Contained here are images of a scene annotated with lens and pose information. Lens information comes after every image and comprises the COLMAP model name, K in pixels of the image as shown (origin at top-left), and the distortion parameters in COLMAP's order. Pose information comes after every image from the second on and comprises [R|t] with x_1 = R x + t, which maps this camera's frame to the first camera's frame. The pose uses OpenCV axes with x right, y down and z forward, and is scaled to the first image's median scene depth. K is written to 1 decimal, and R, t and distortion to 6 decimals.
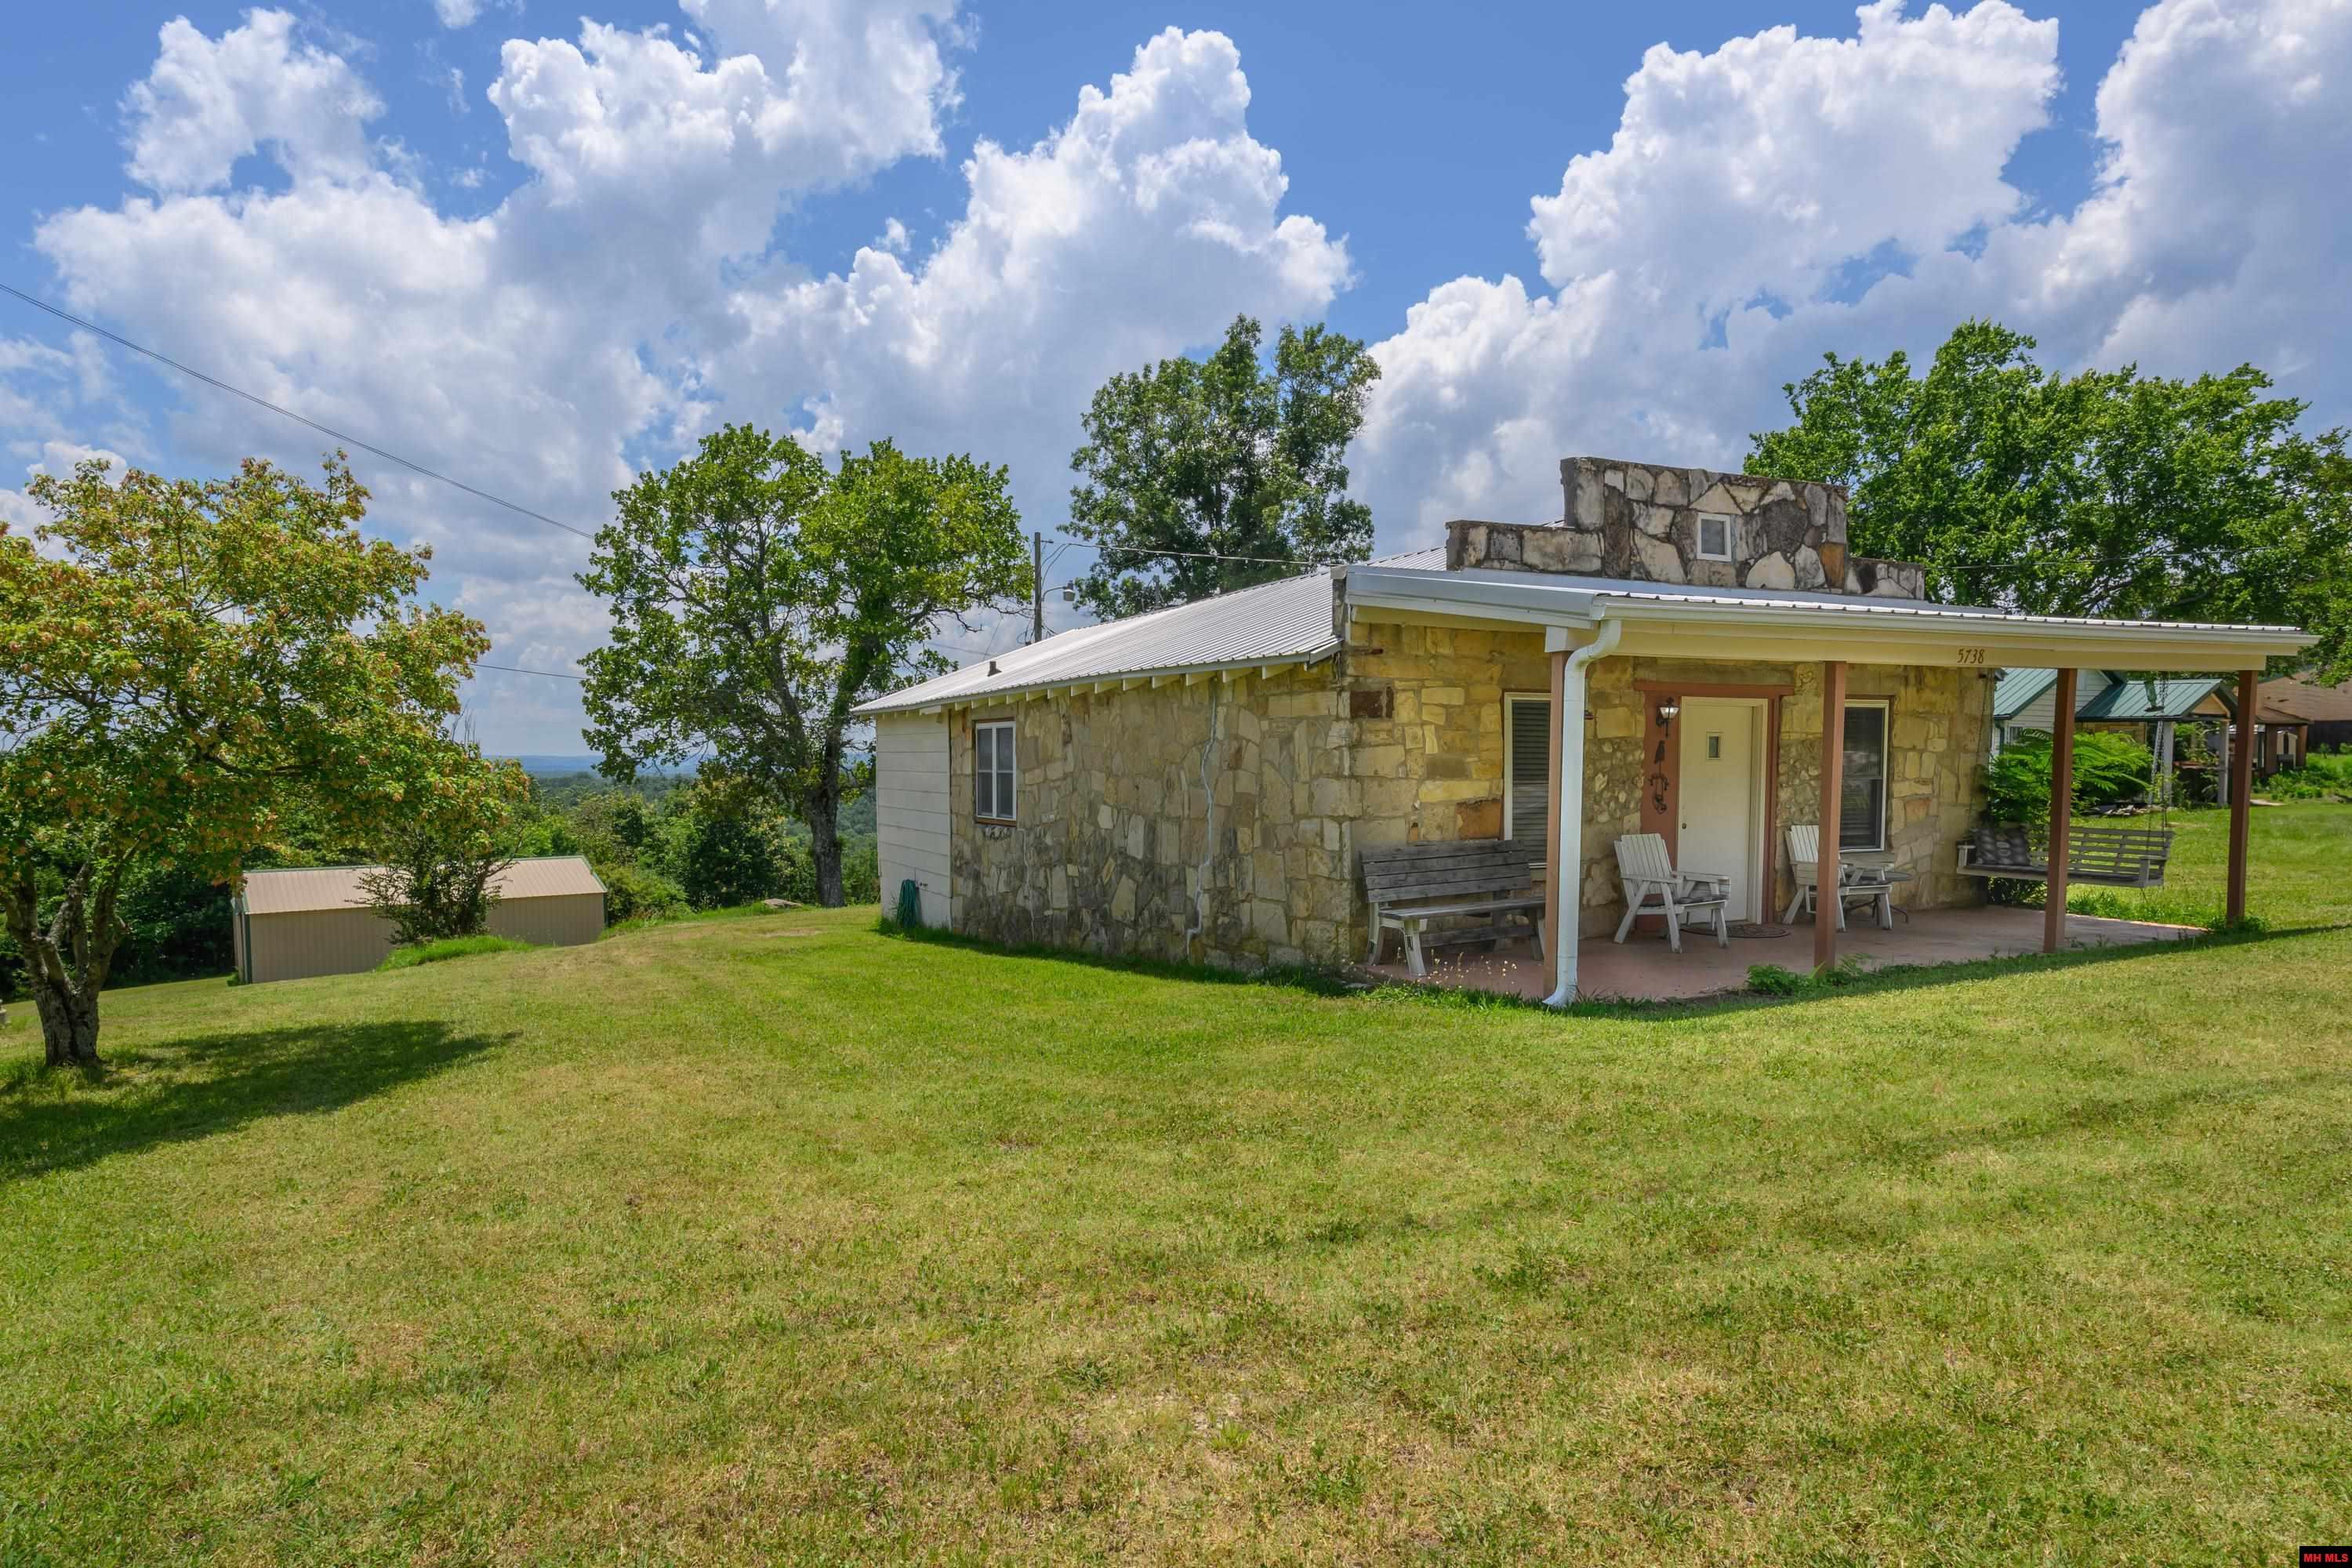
lens RADIAL K [[1116.6, 0, 1159.3], [0, 1116.6, 792.3], [0, 0, 1]] dist [0.004199, 0.001252]
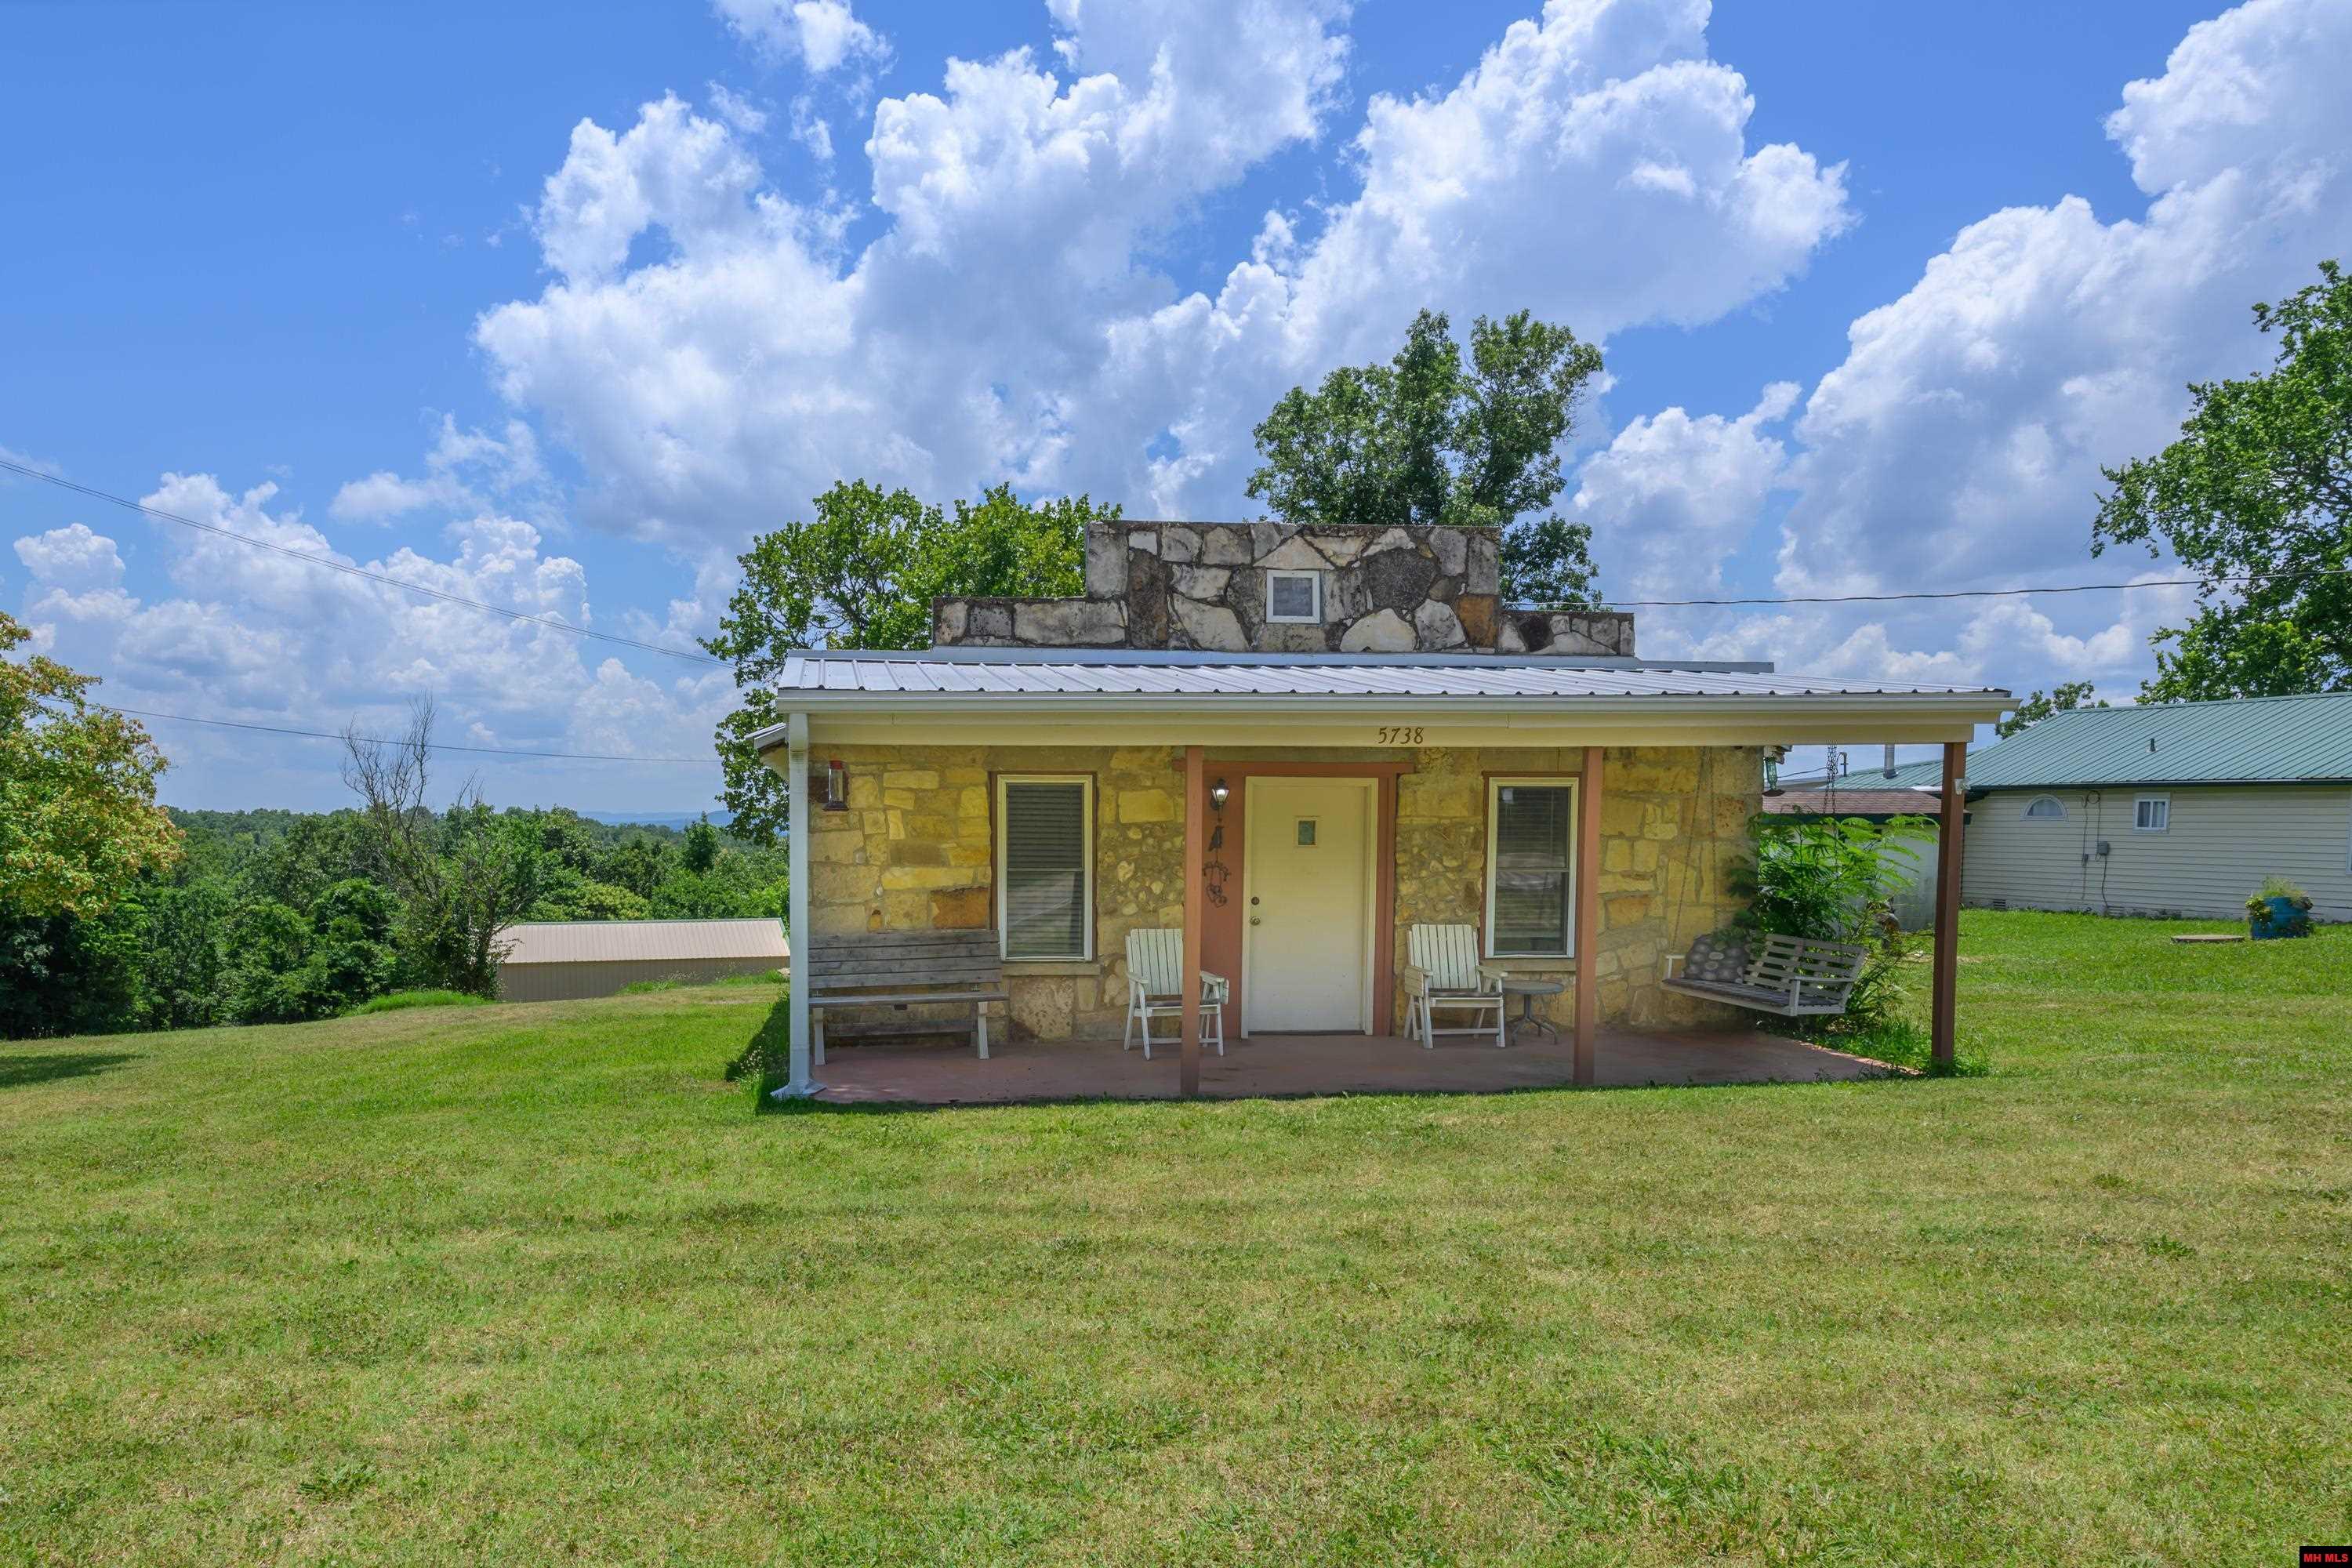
lens RADIAL K [[1272.9, 0, 1177.4], [0, 1272.9, 855.6], [0, 0, 1]] dist [-0.000470, 0.000470]
pose [[0.960354, 0.016264, -0.278310, 0.706142], [-0.015979, 0.999867, 0.003291, -0.025093], [0.278326, 0.001287, 0.960486, 0.004528]]
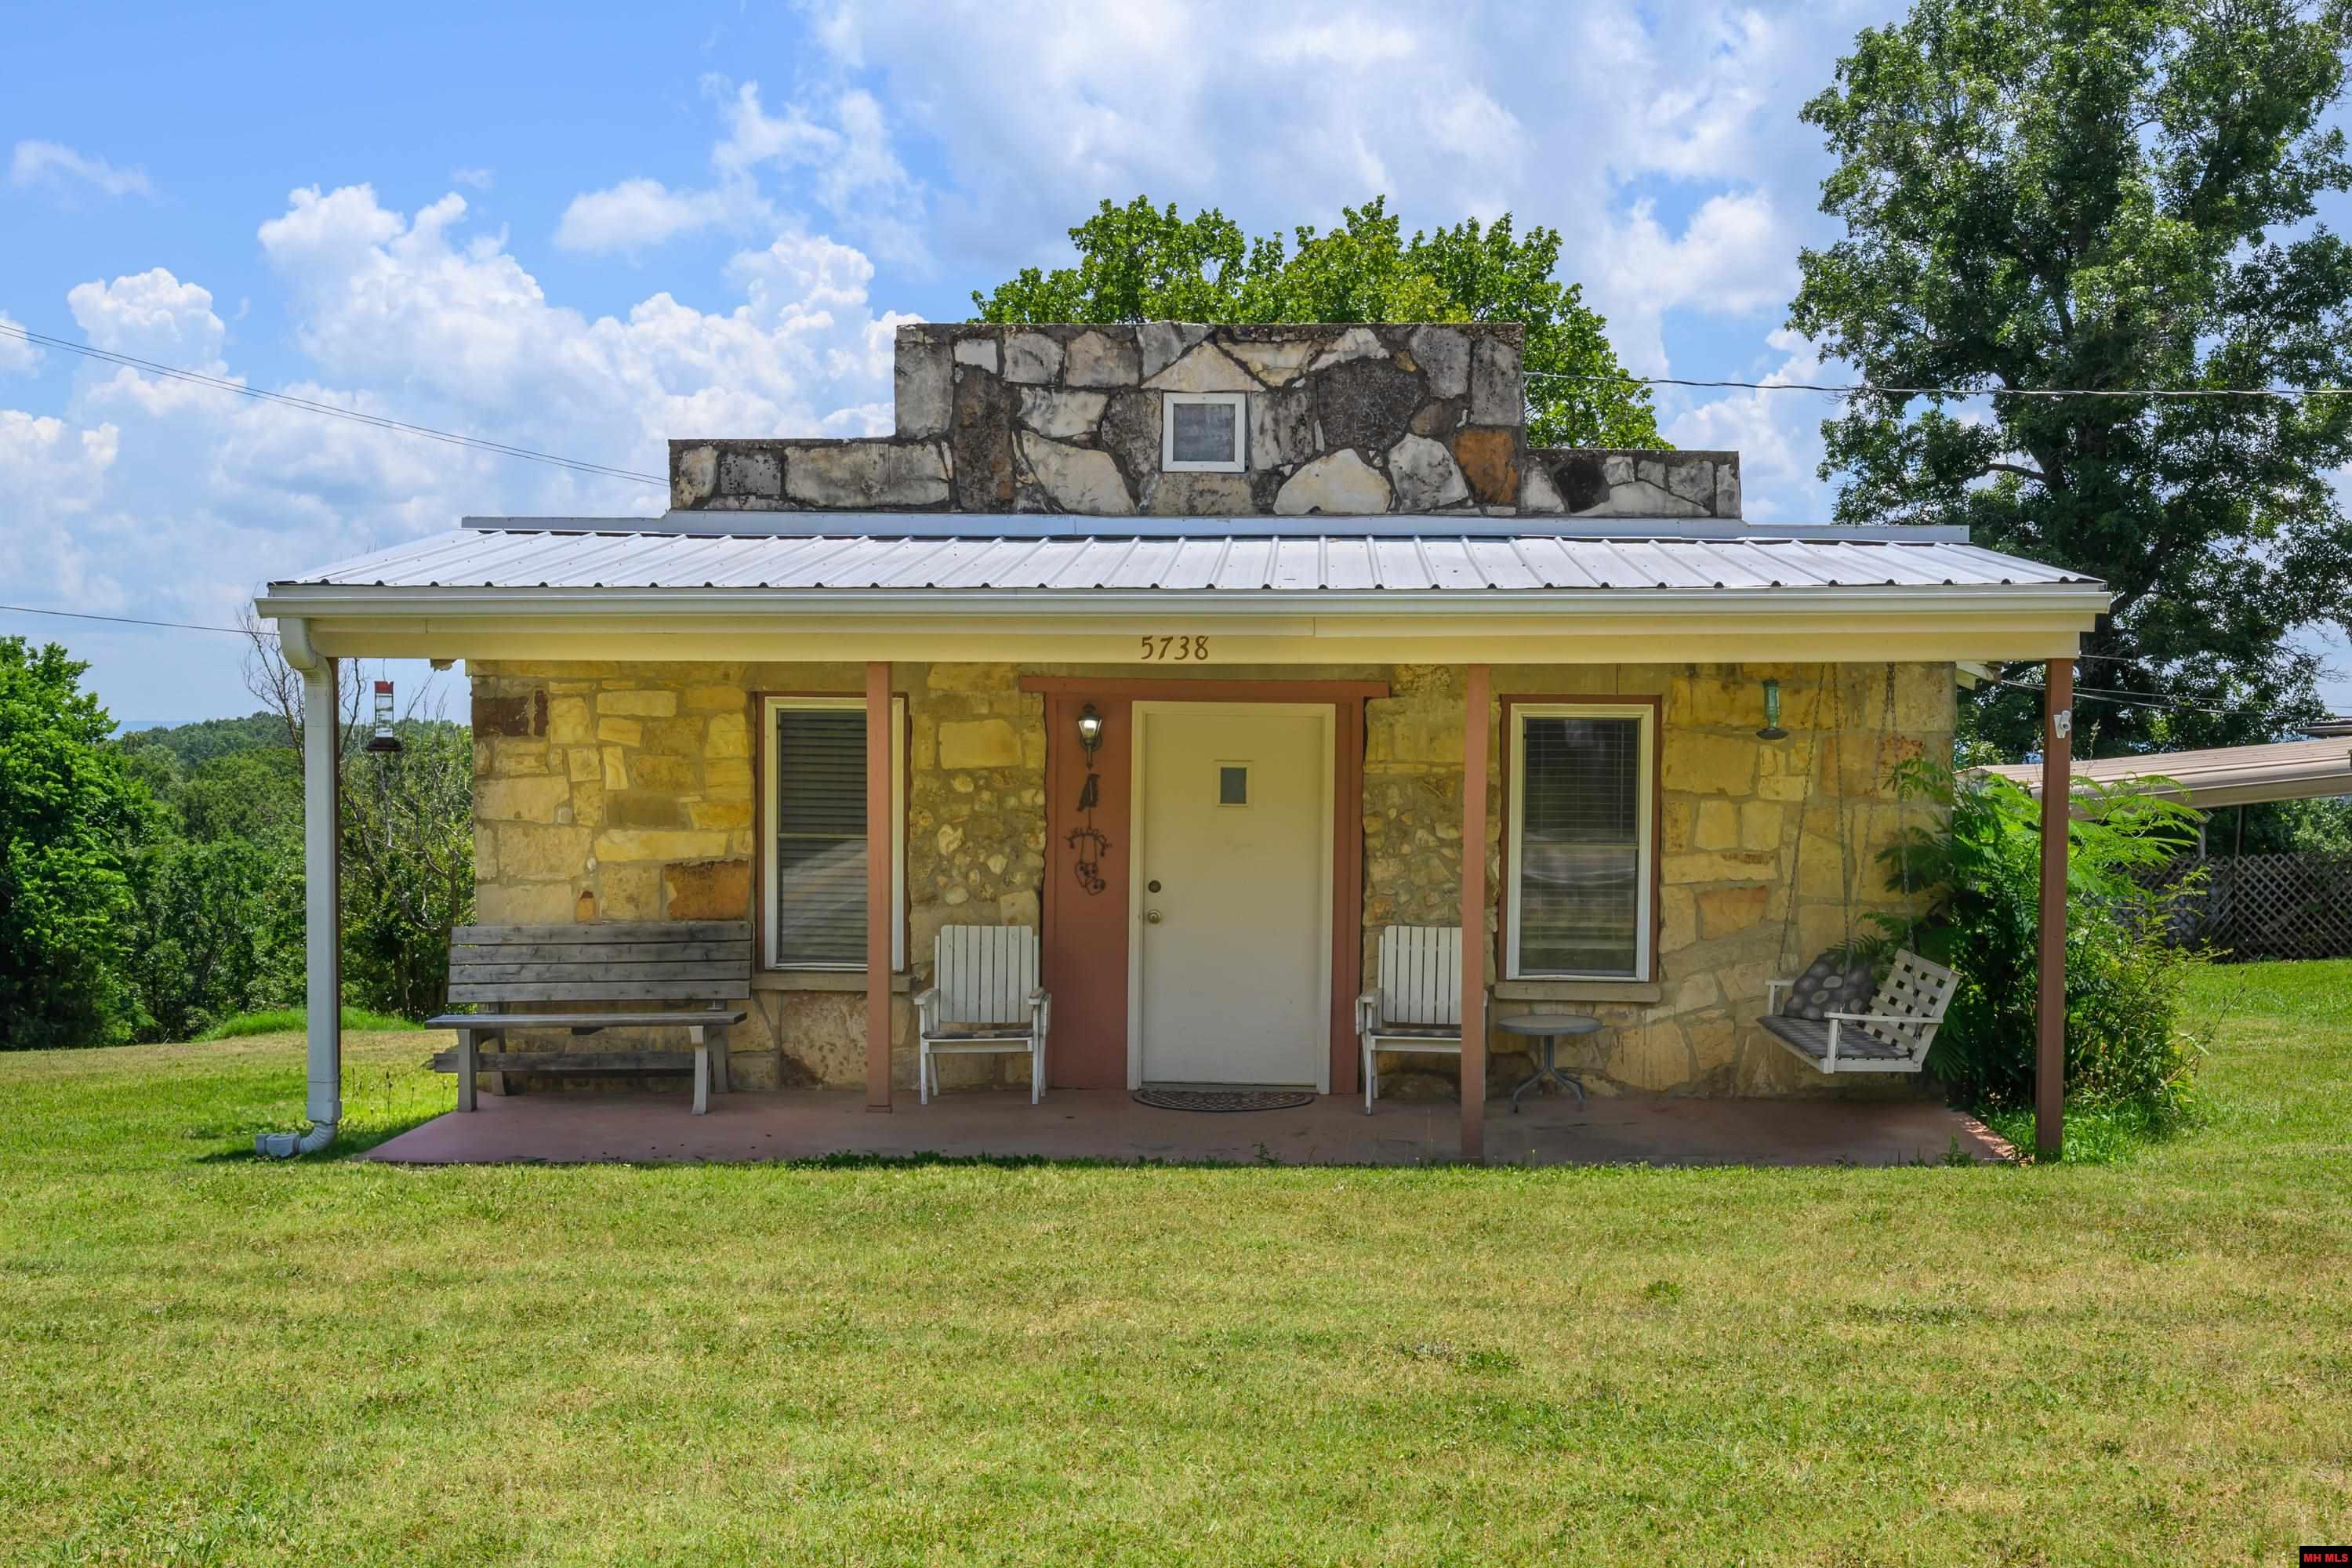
lens RADIAL K [[2258.0, 0, 1821.3], [0, 2258.0, 790.8], [0, 0, 1]] dist [-0.001706, -0.007608]
pose [[0.923949, 0.023059, -0.381820, 1.286158], [-0.026535, 0.999641, -0.003840, -0.042979], [0.381594, 0.013680, 0.924229, 0.020172]]
